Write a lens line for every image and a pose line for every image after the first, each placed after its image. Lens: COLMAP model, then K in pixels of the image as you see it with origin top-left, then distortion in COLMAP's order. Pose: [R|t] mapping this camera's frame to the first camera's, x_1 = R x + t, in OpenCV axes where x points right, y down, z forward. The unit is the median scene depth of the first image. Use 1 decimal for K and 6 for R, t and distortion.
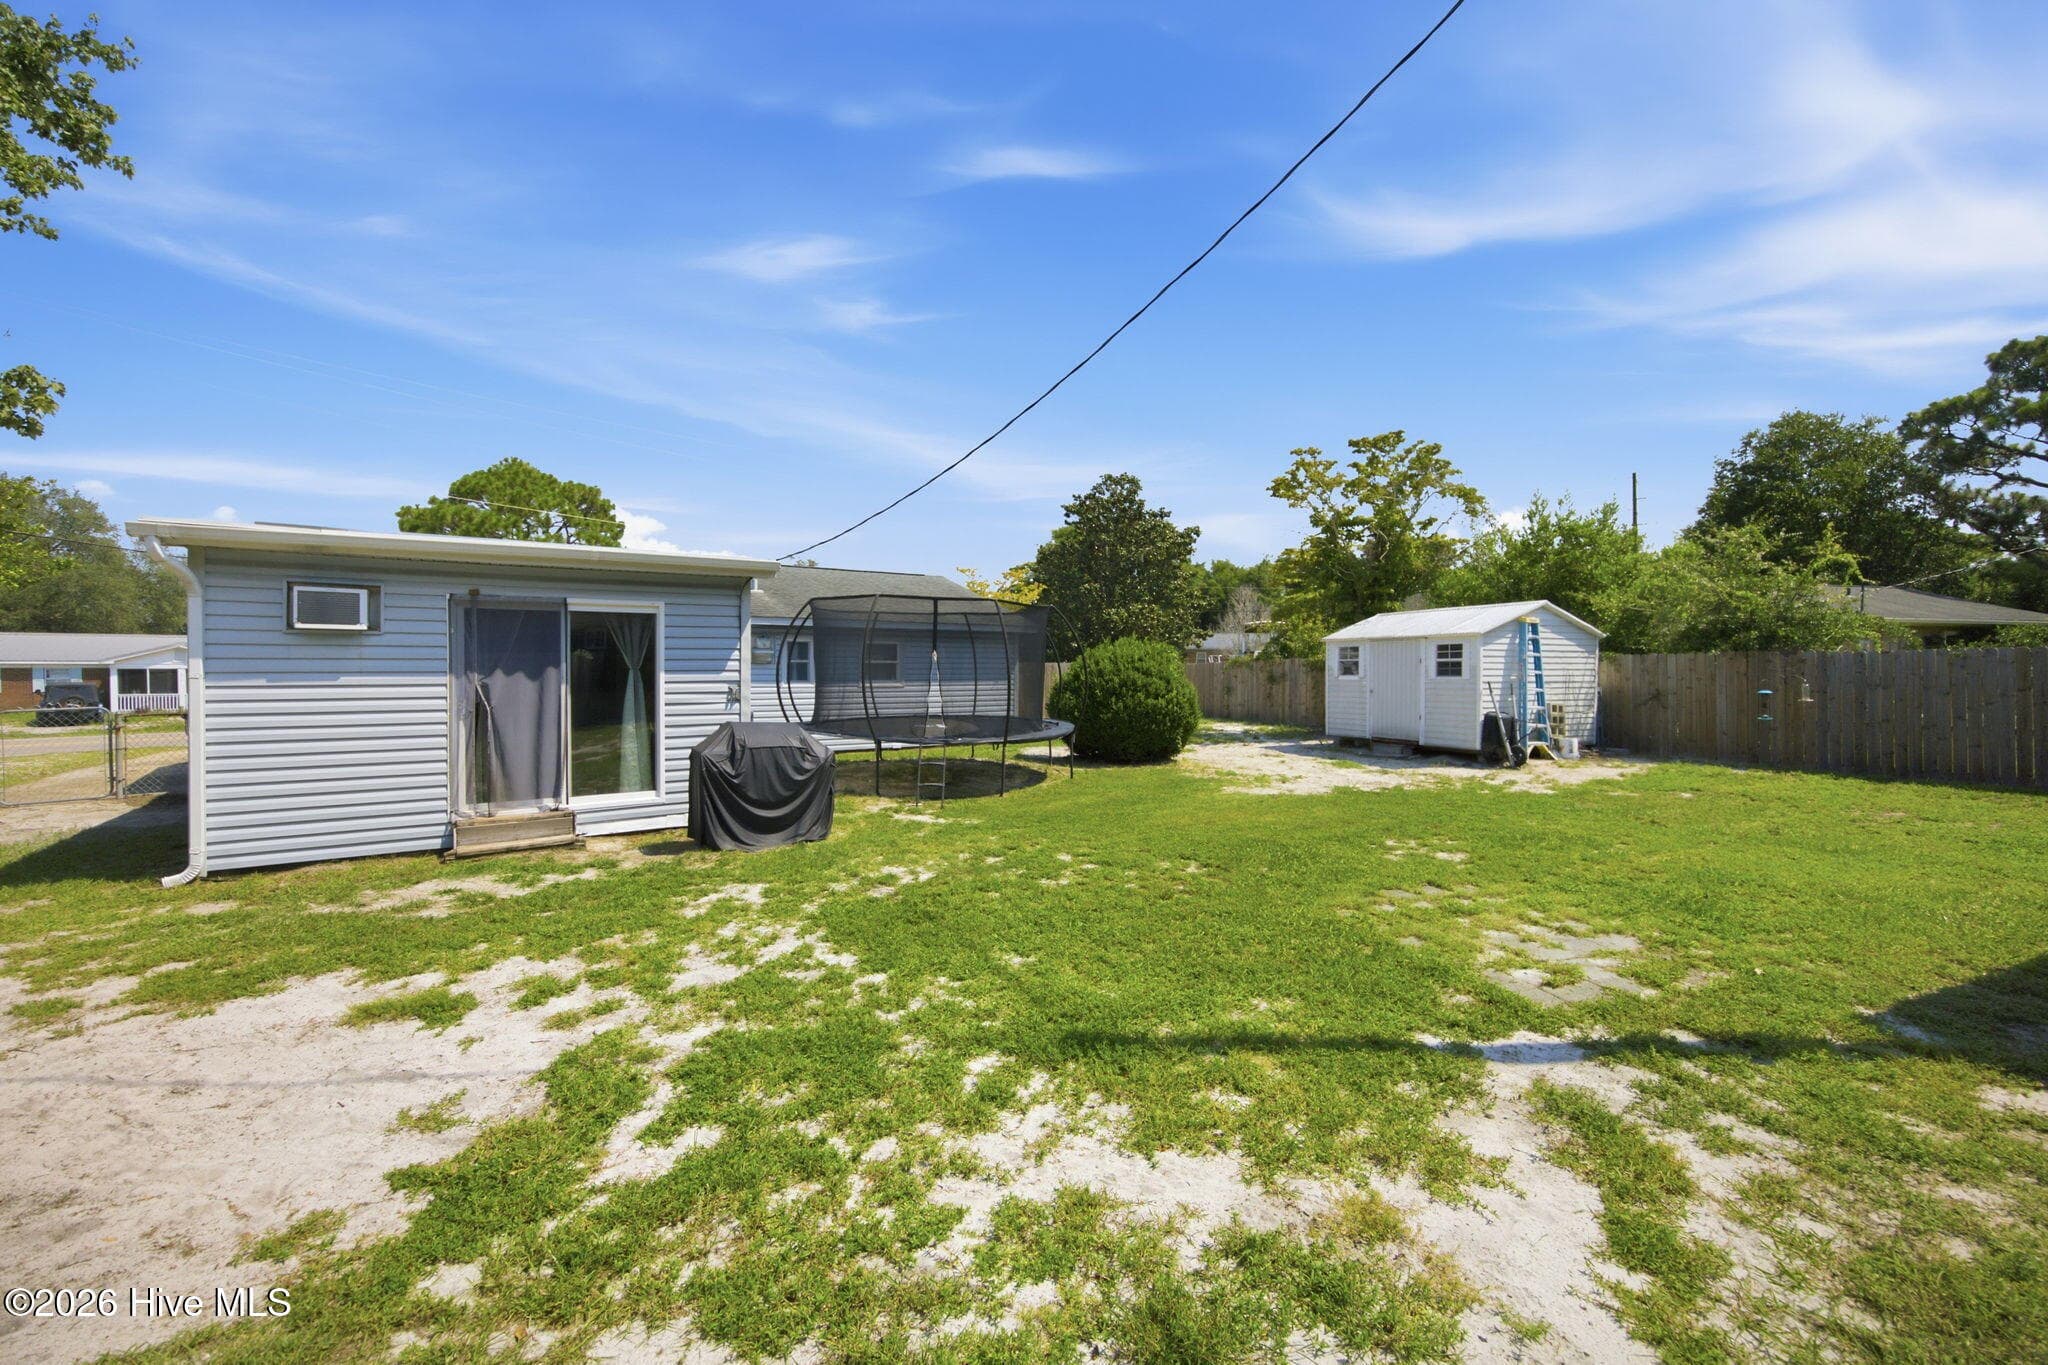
lens RADIAL K [[891.9, 0, 1022.5], [0, 891.9, 670.0], [0, 0, 1]] dist [-0.003701, 0.000394]
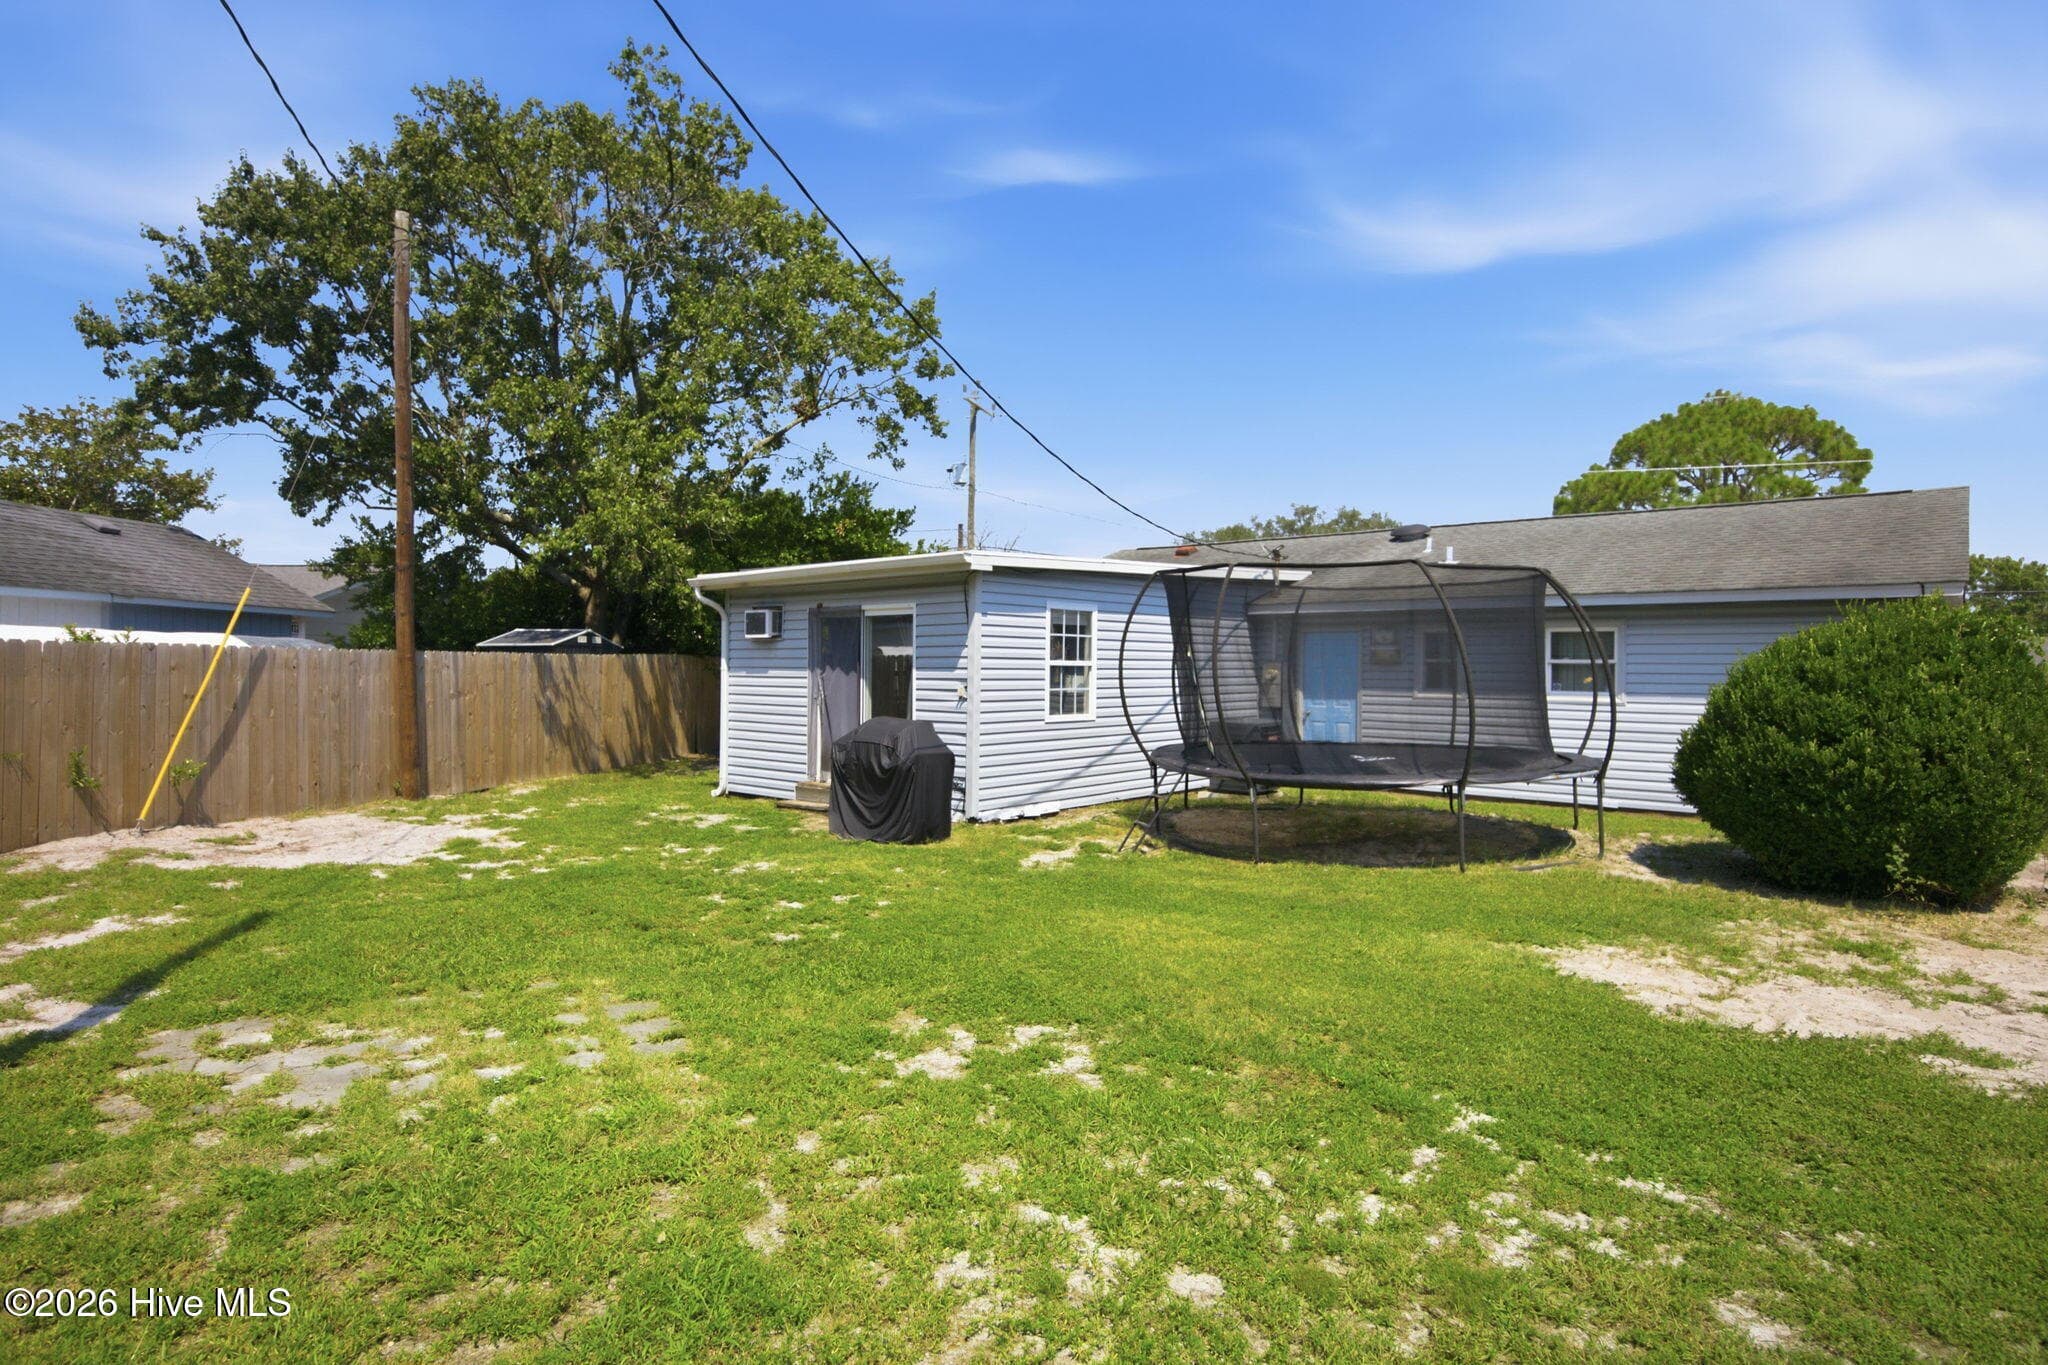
lens RADIAL K [[1123.4, 0, 933.0], [0, 1123.4, 674.0], [0, 0, 1]] dist [0.000004, 0.000863]
pose [[0.202516, 0.005903, -0.979261, 1.006948], [-0.010617, 0.999936, 0.003832, 0.003100], [0.979221, 0.009620, 0.202566, 0.835258]]
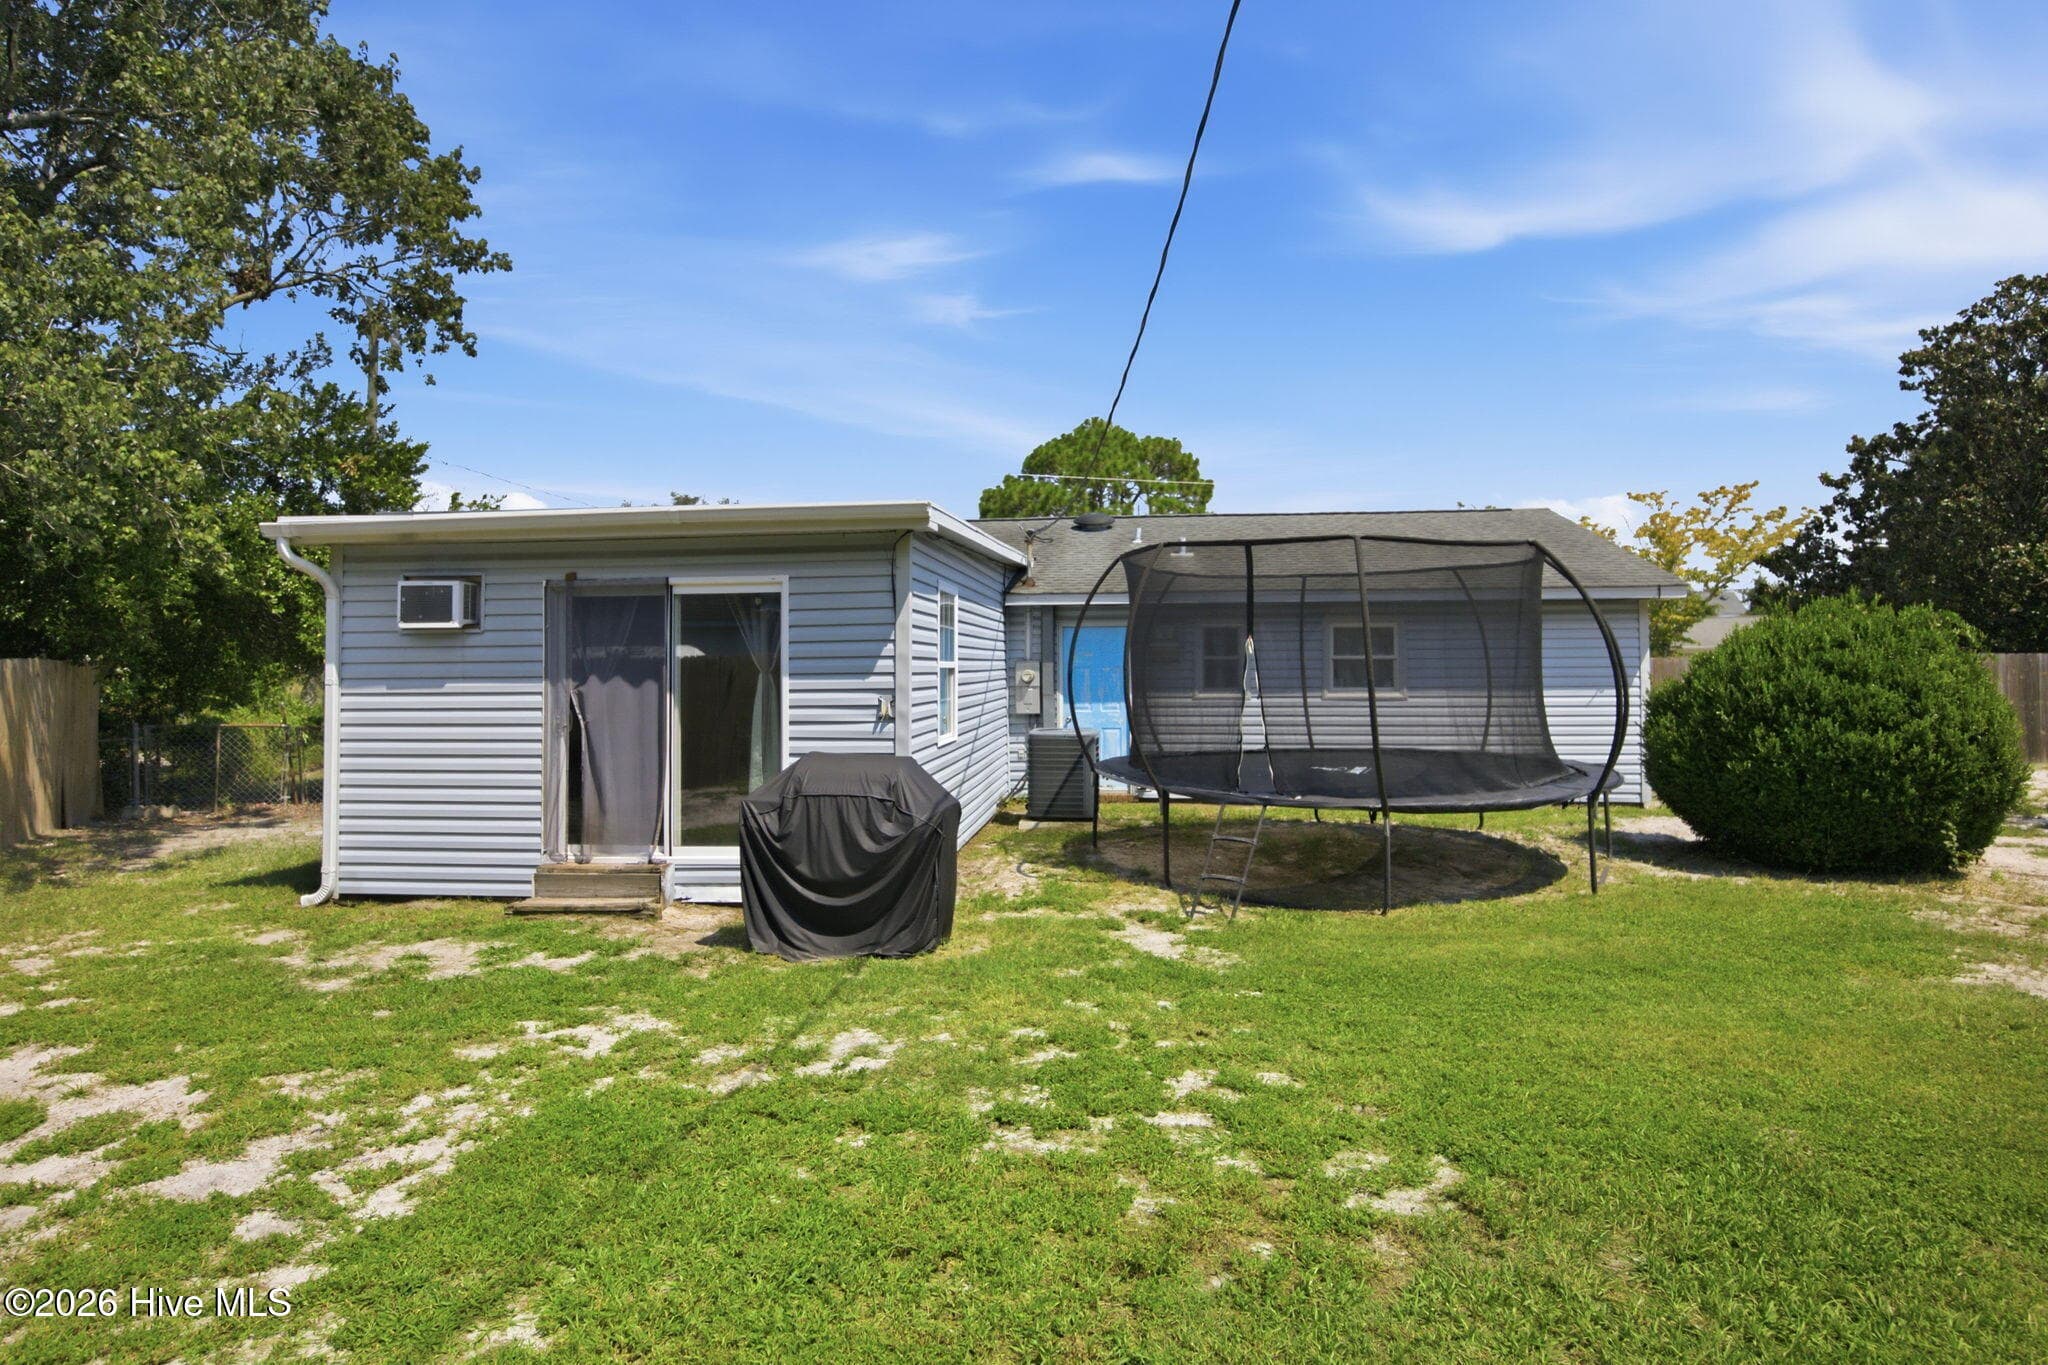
lens RADIAL K [[1187.7, 0, 972.4], [0, 1187.7, 627.9], [0, 0, 1]] dist [-0.000015, -0.000169]
pose [[0.749520, -0.029187, -0.661337, 0.355404], [0.005521, 0.999268, -0.037844, 0.000471], [0.661958, 0.024714, 0.749133, 0.444657]]
